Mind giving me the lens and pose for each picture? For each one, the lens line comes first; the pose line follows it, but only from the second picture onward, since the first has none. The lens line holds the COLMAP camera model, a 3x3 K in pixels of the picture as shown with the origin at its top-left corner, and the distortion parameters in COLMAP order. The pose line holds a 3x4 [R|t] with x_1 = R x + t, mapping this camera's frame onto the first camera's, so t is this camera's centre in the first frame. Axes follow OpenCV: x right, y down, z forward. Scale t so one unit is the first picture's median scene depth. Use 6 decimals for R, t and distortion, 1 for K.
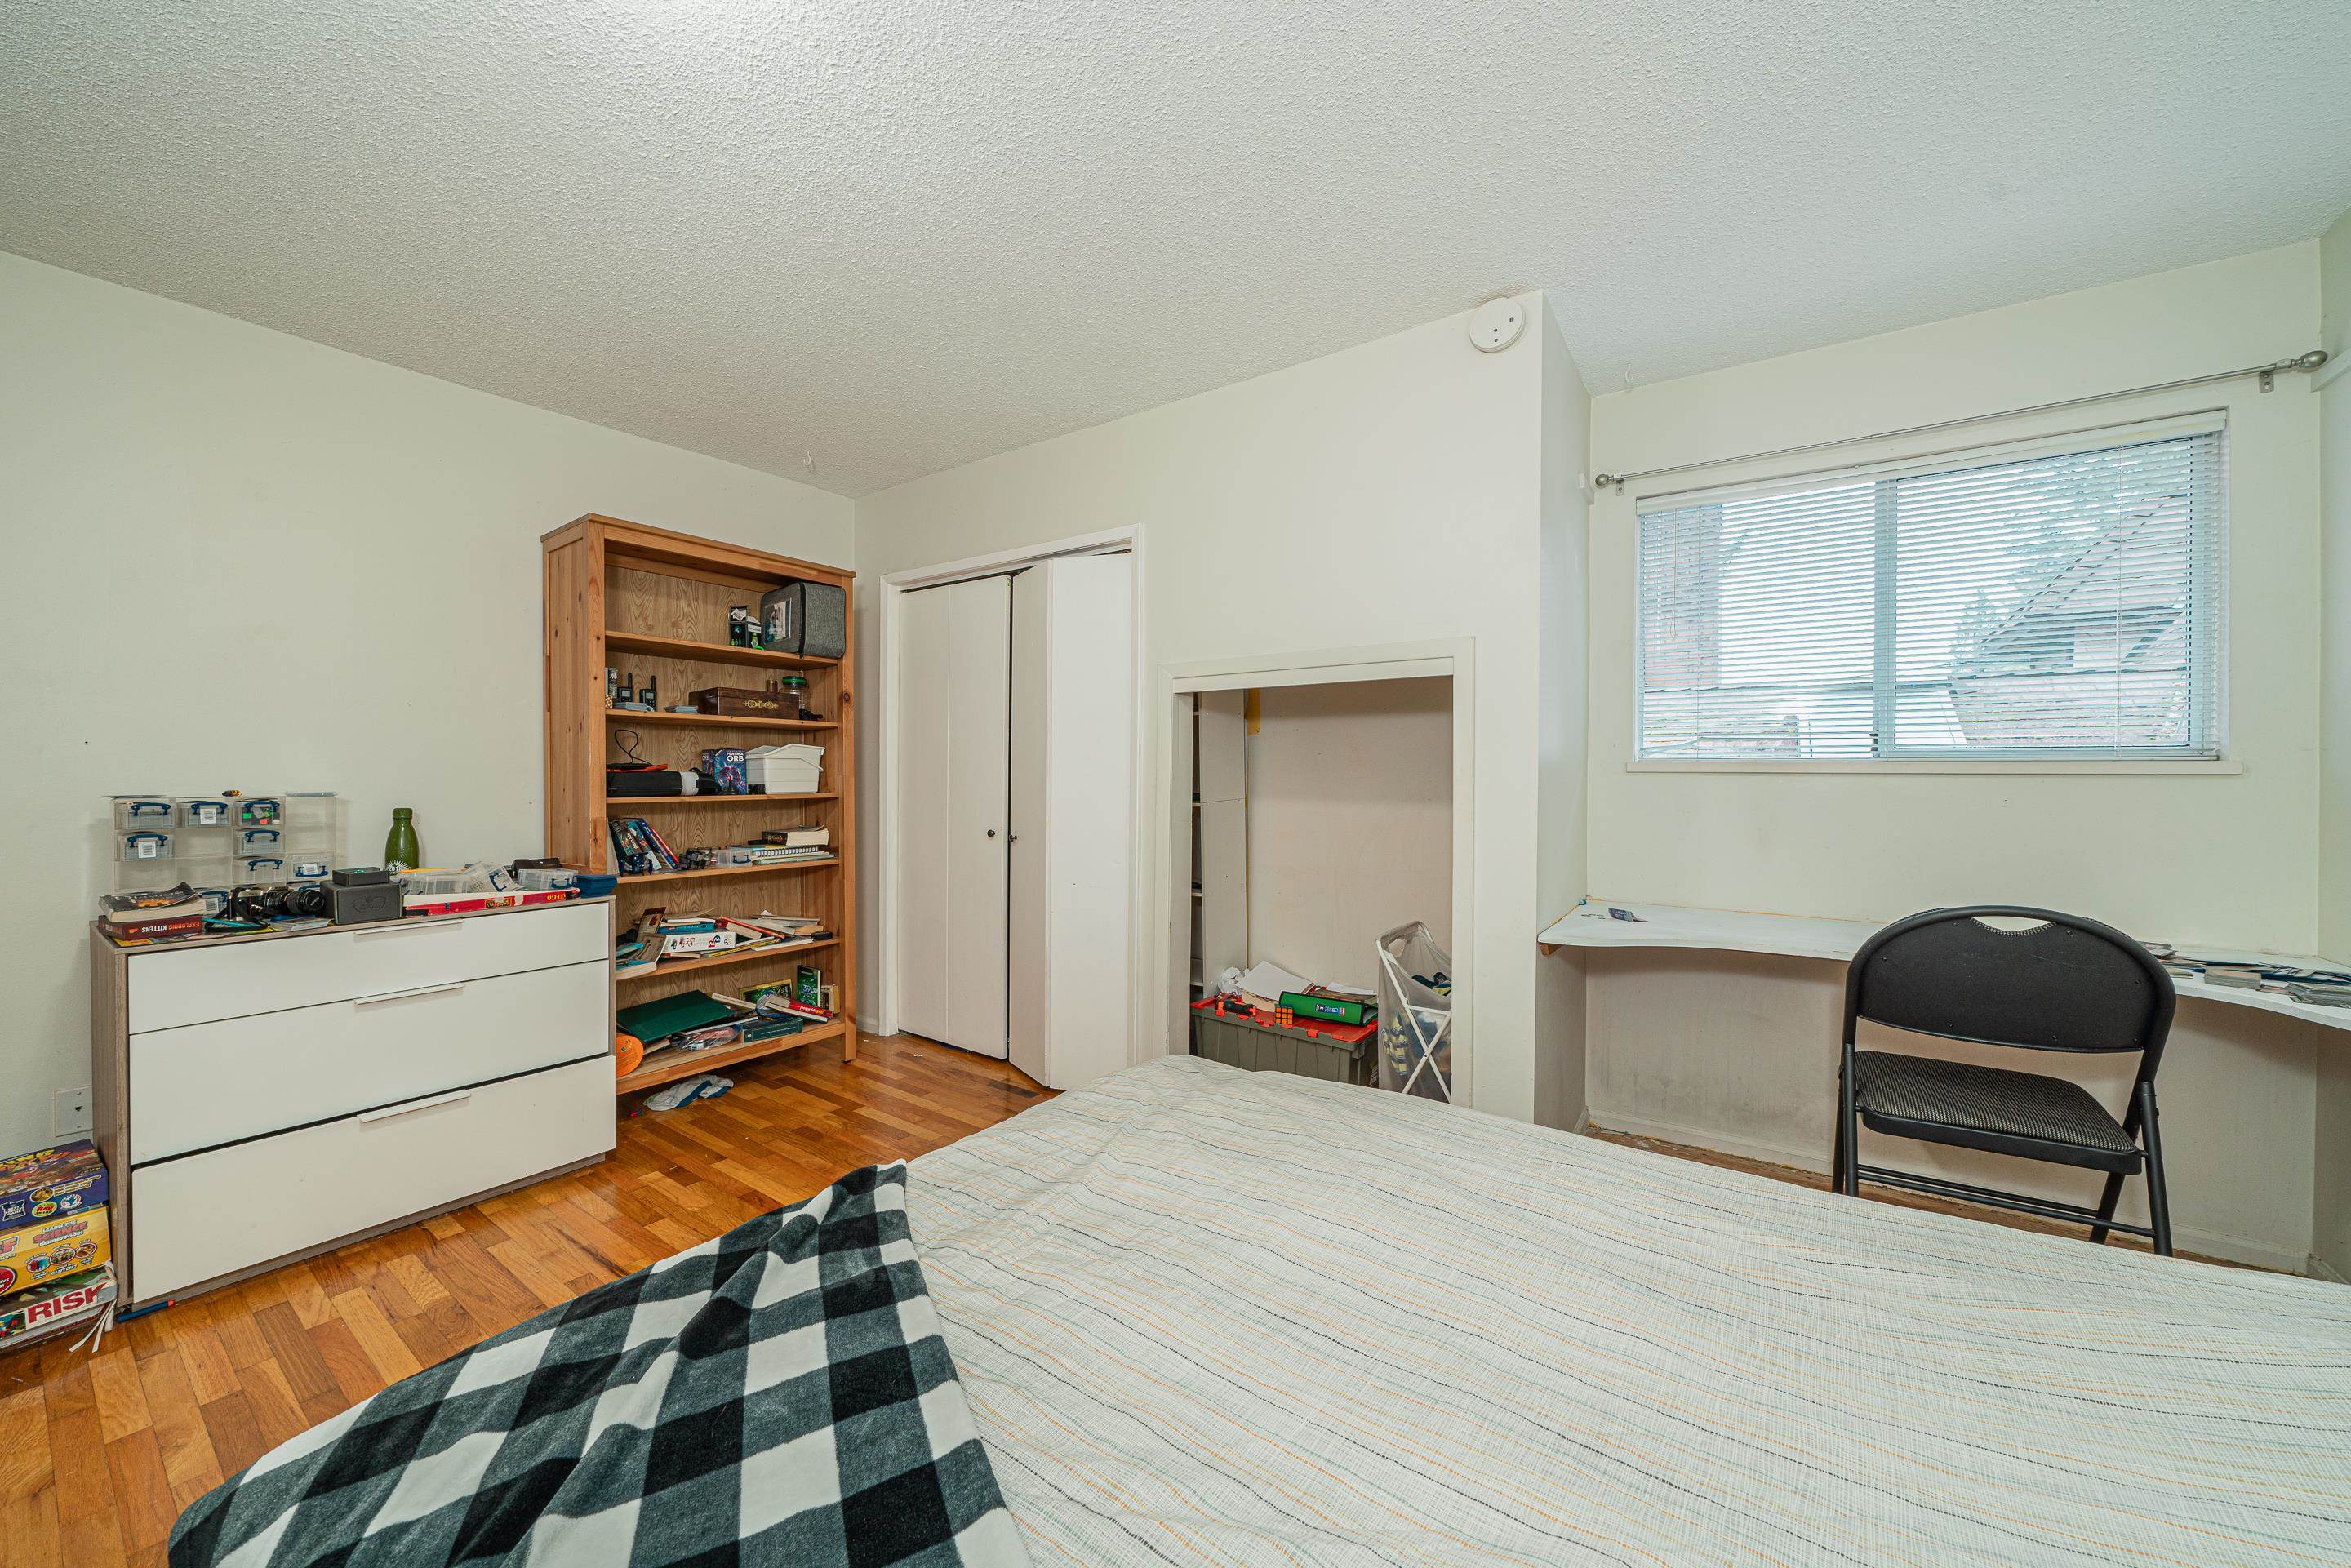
lens RADIAL K [[879.4, 0, 1048.9], [0, 879.4, 772.2], [0, 0, 1]] dist [0.000376, 0.000019]
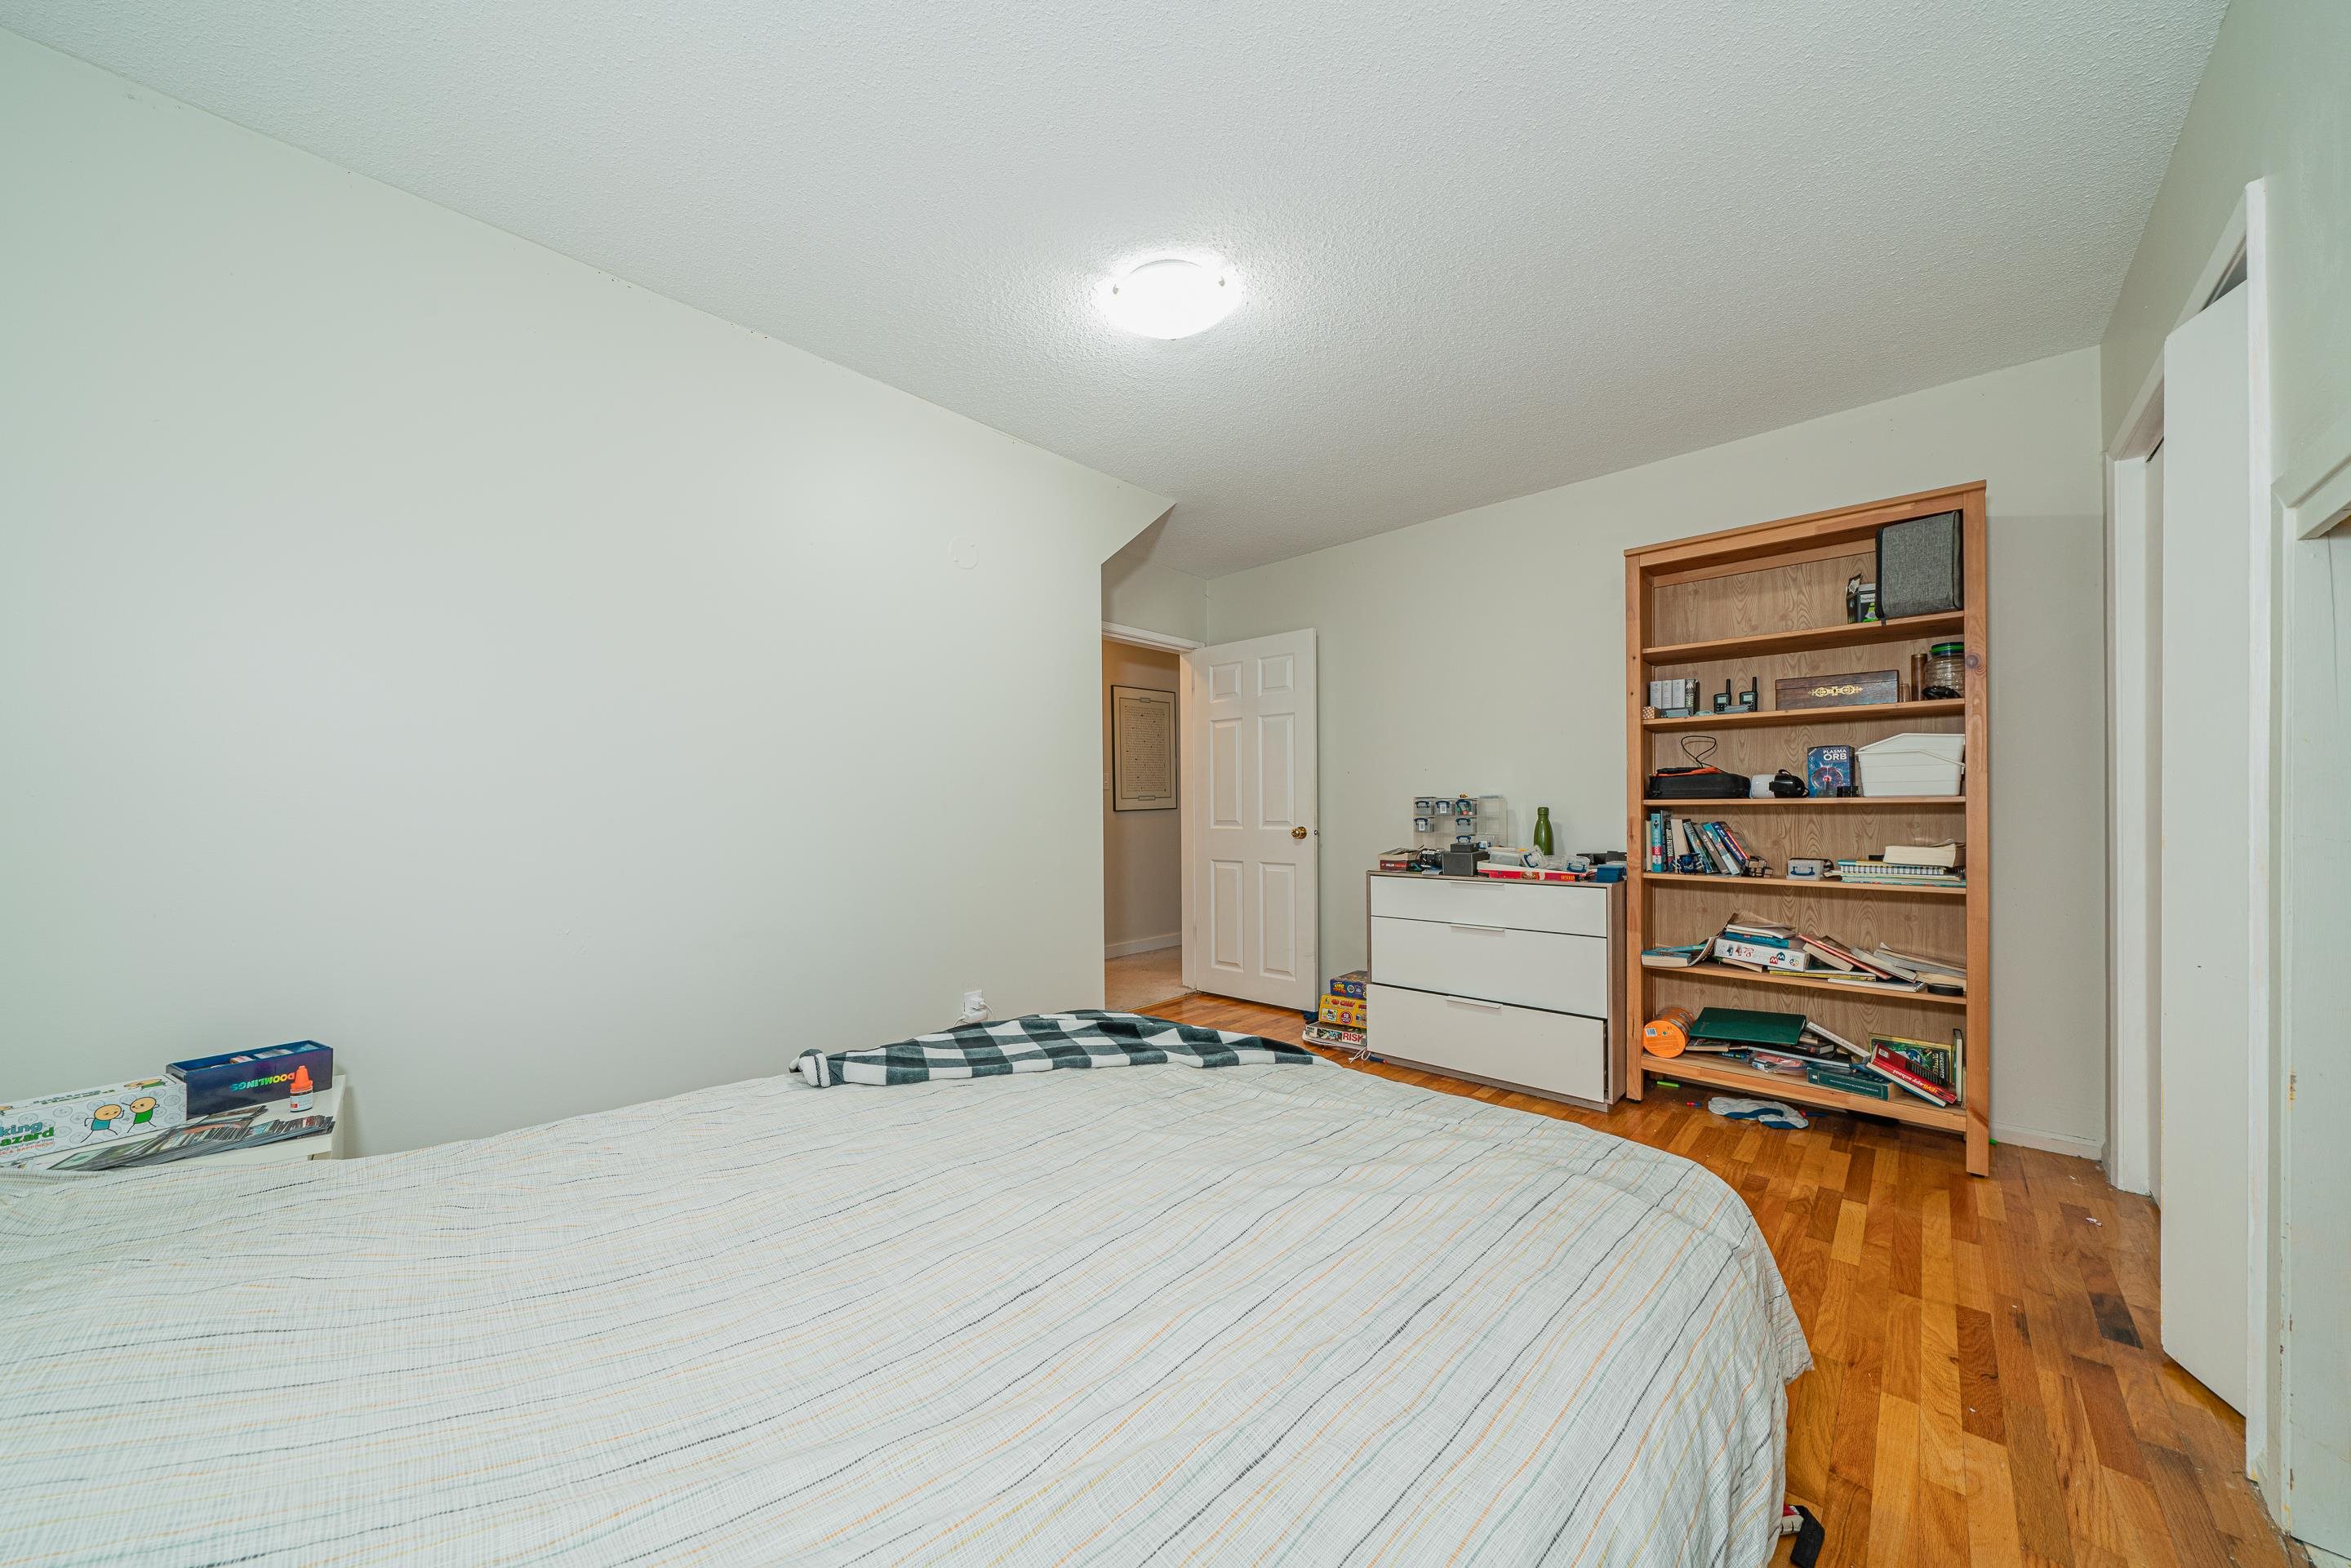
lens RADIAL K [[822.1, 0, 1177.9], [0, 822.1, 809.0], [0, 0, 1]] dist [-0.000195, 0.000045]
pose [[-0.075144, 0.001956, -0.997171, 0.516130], [0.001370, 0.999997, 0.001858, 0.034659], [0.997172, -0.001227, -0.075146, 0.441149]]
